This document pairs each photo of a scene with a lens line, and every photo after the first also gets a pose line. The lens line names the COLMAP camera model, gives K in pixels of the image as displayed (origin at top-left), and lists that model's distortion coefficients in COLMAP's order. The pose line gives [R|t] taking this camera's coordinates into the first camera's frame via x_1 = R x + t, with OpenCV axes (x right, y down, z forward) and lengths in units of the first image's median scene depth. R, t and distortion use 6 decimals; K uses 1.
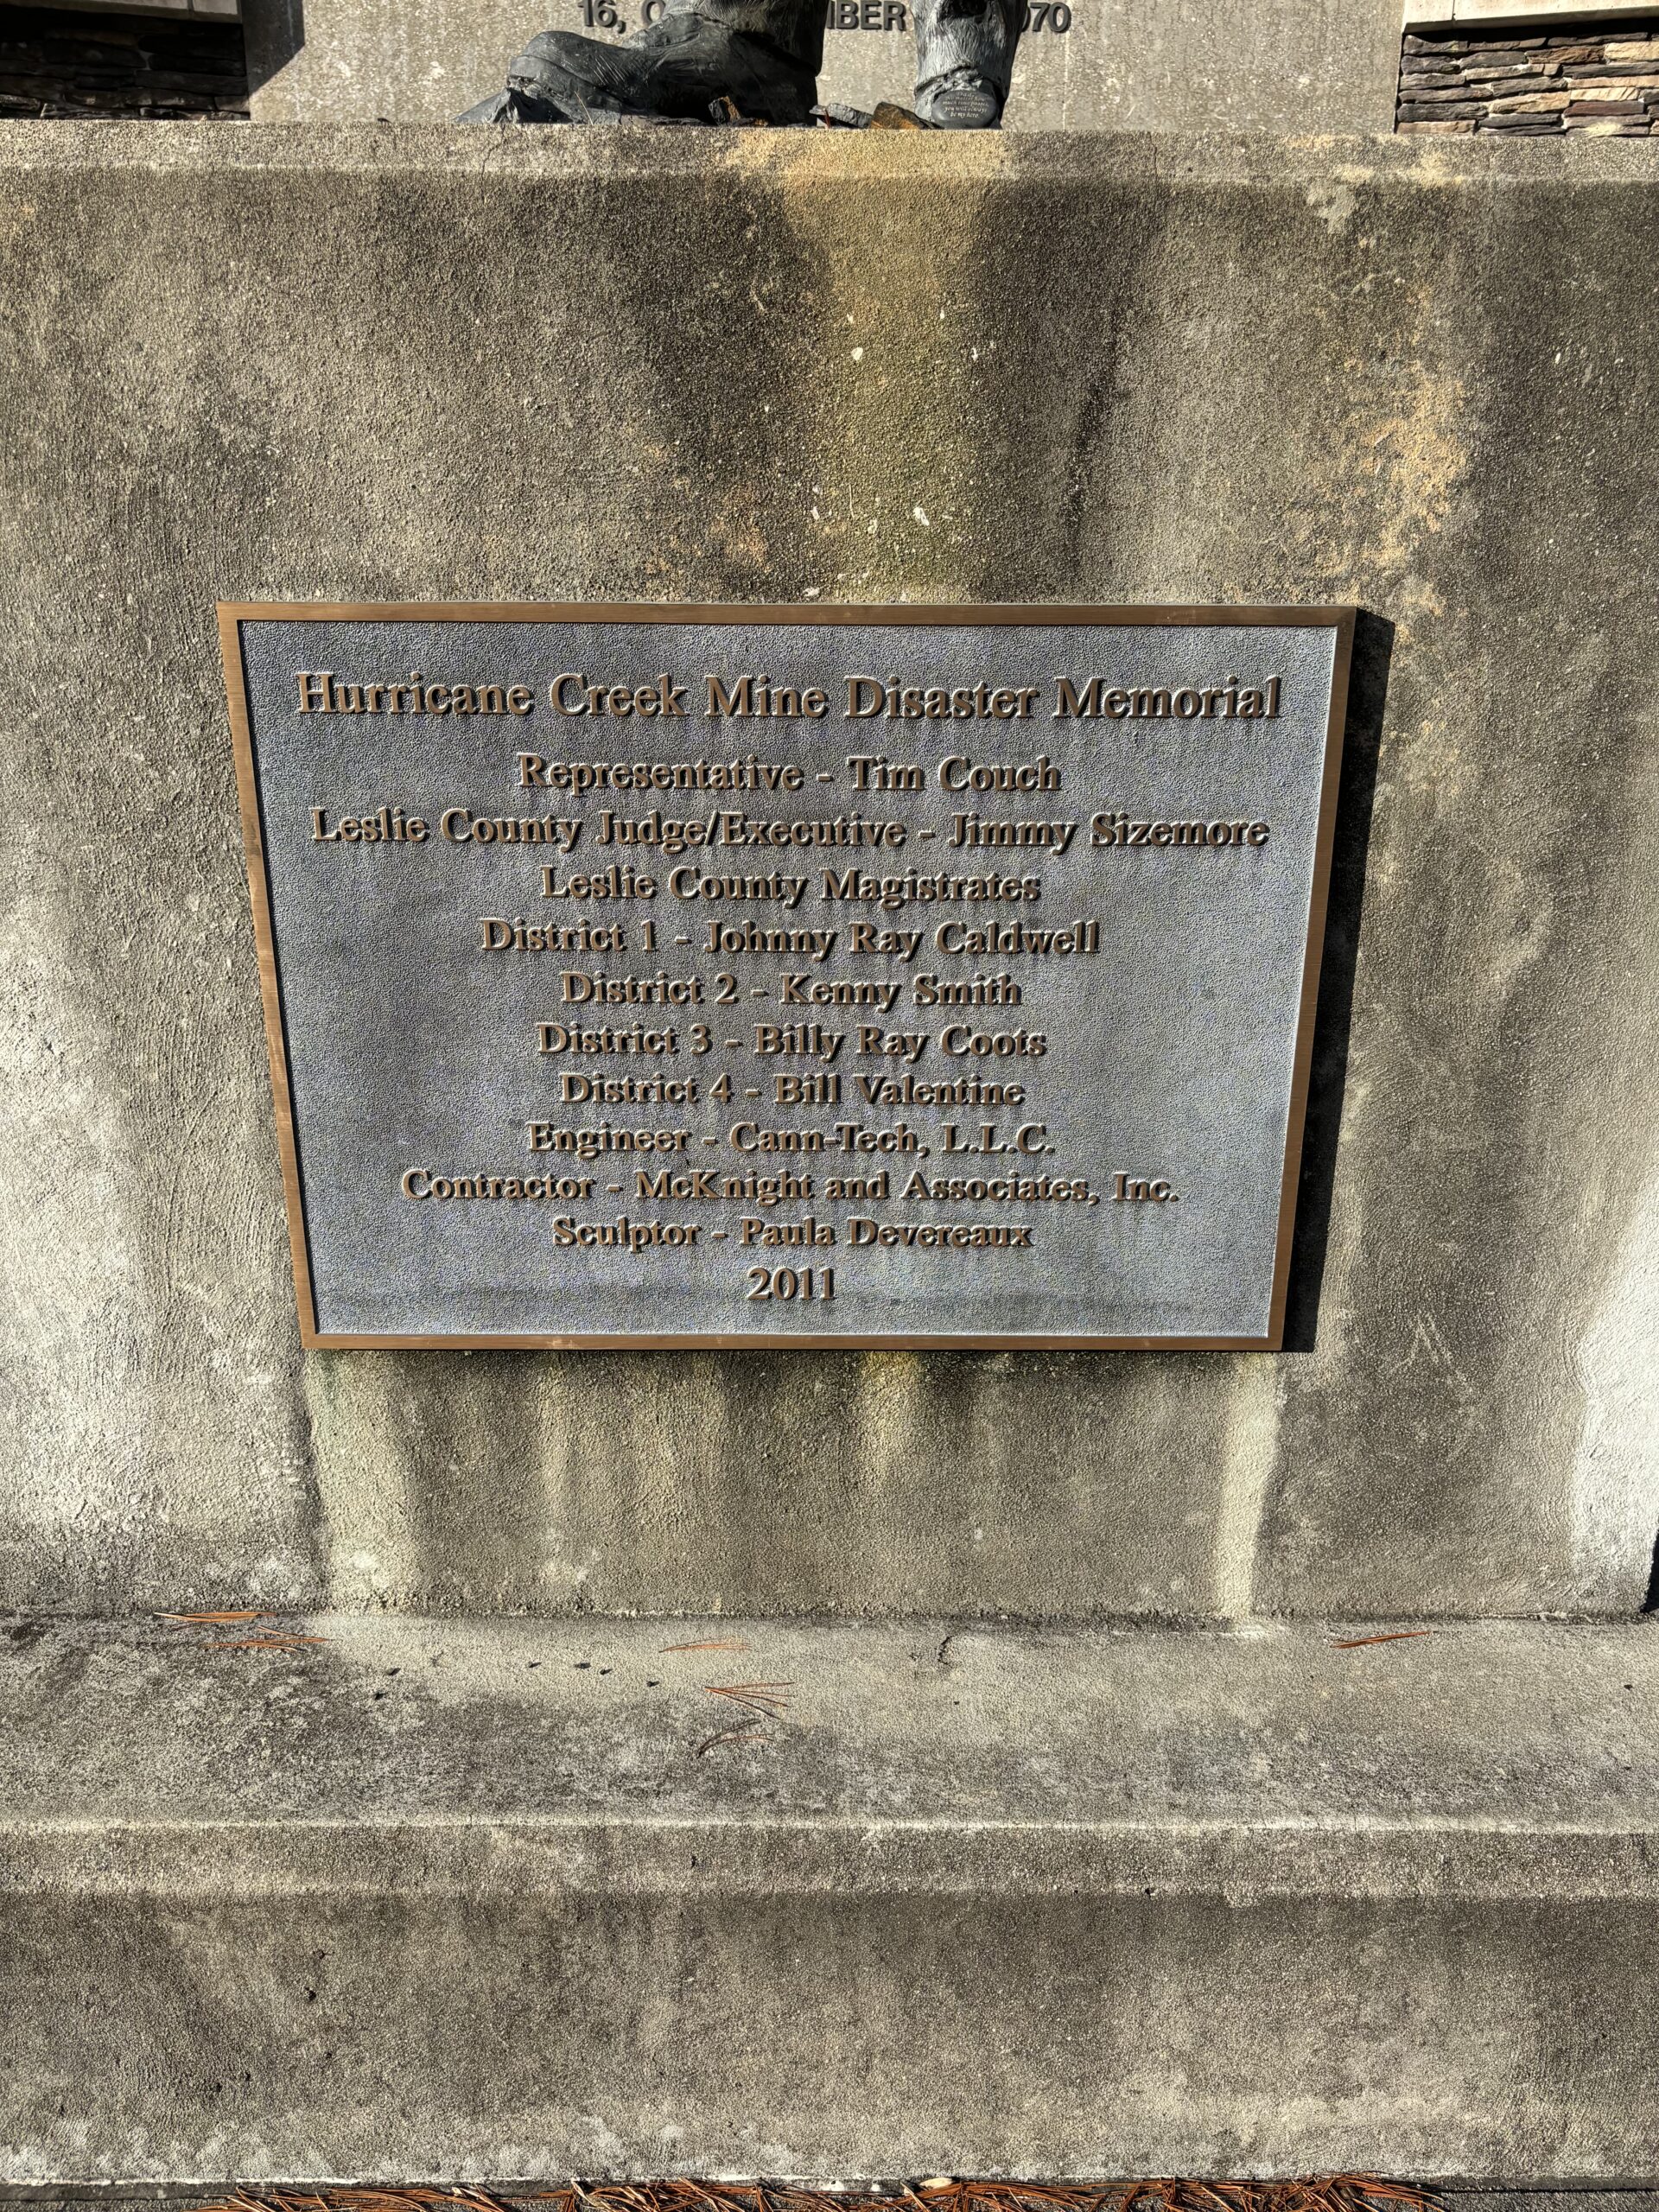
lens RADIAL K [[1666.9, 0, 852.4], [0, 1666.9, 1114.3], [0, 0, 1]] dist [0.057752, -0.060749]
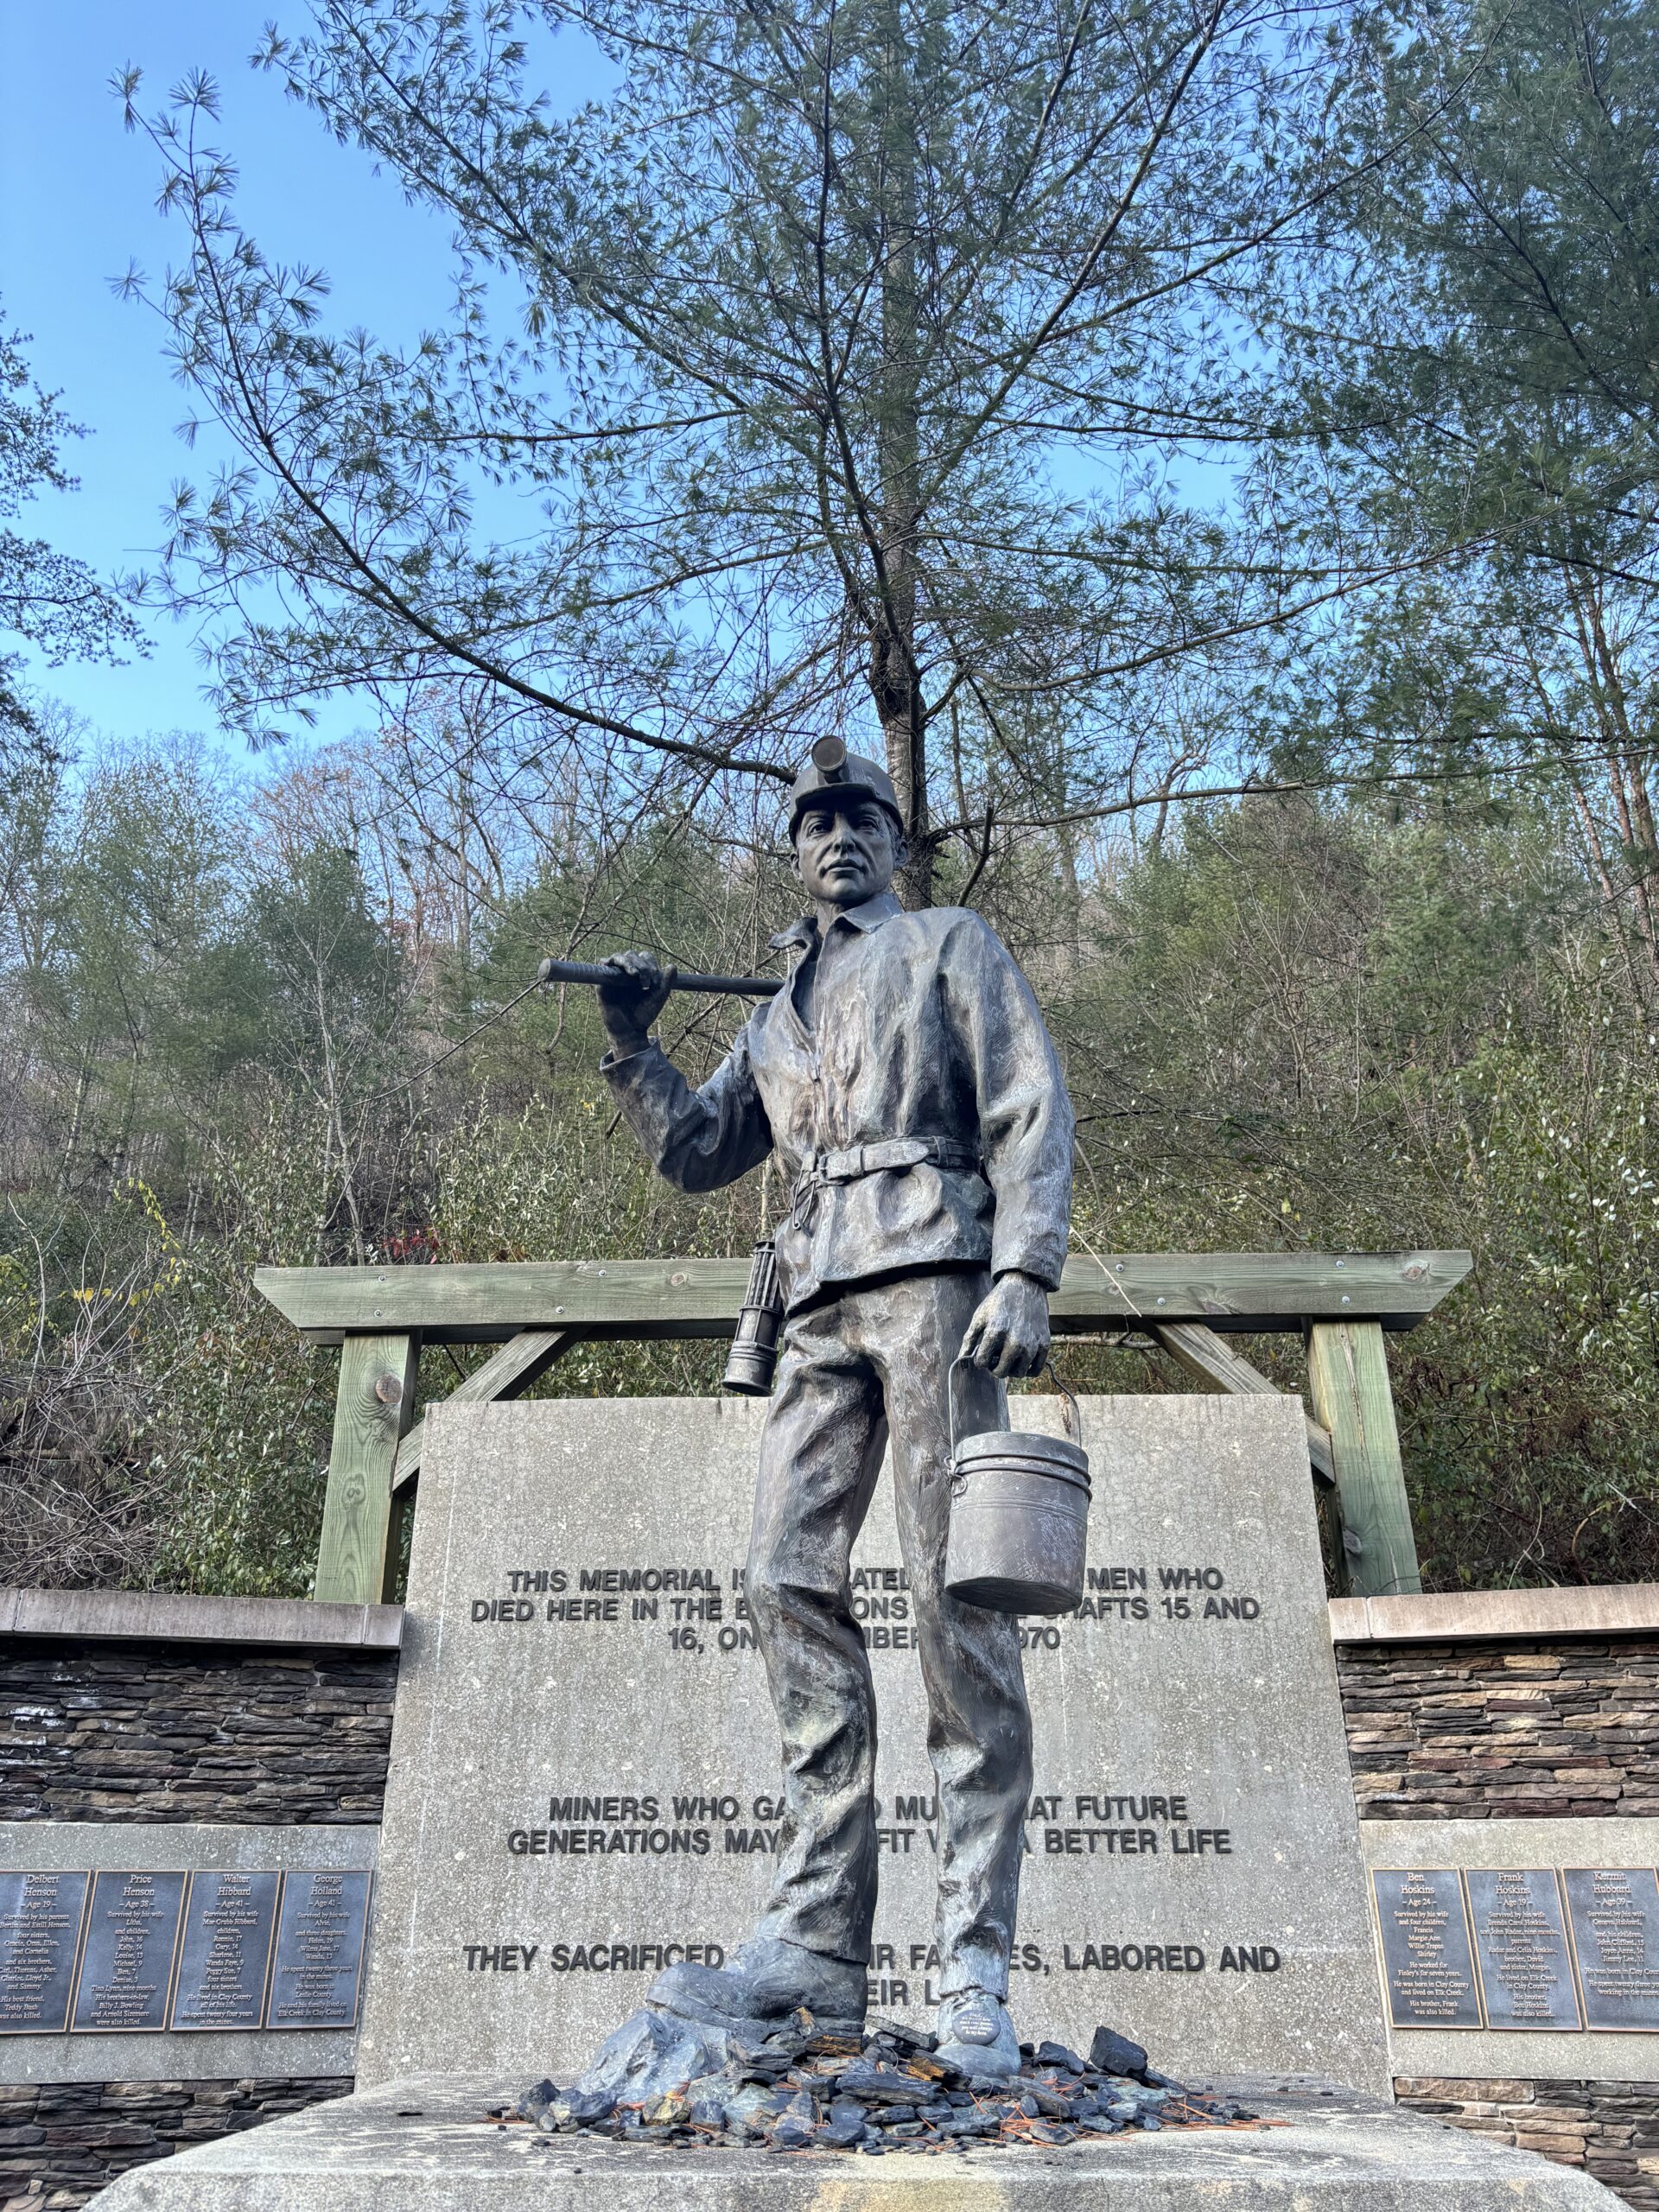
lens RADIAL K [[1666.9, 0, 820.6], [0, 1666.9, 1114.3], [0, 0, 1]] dist [0.057752, -0.060749]
pose [[0.999241, -0.023446, -0.031101, -0.000023], [-0.005476, 0.706006, -0.708184, -0.165242], [0.038562, 0.707817, 0.705342, -0.572663]]
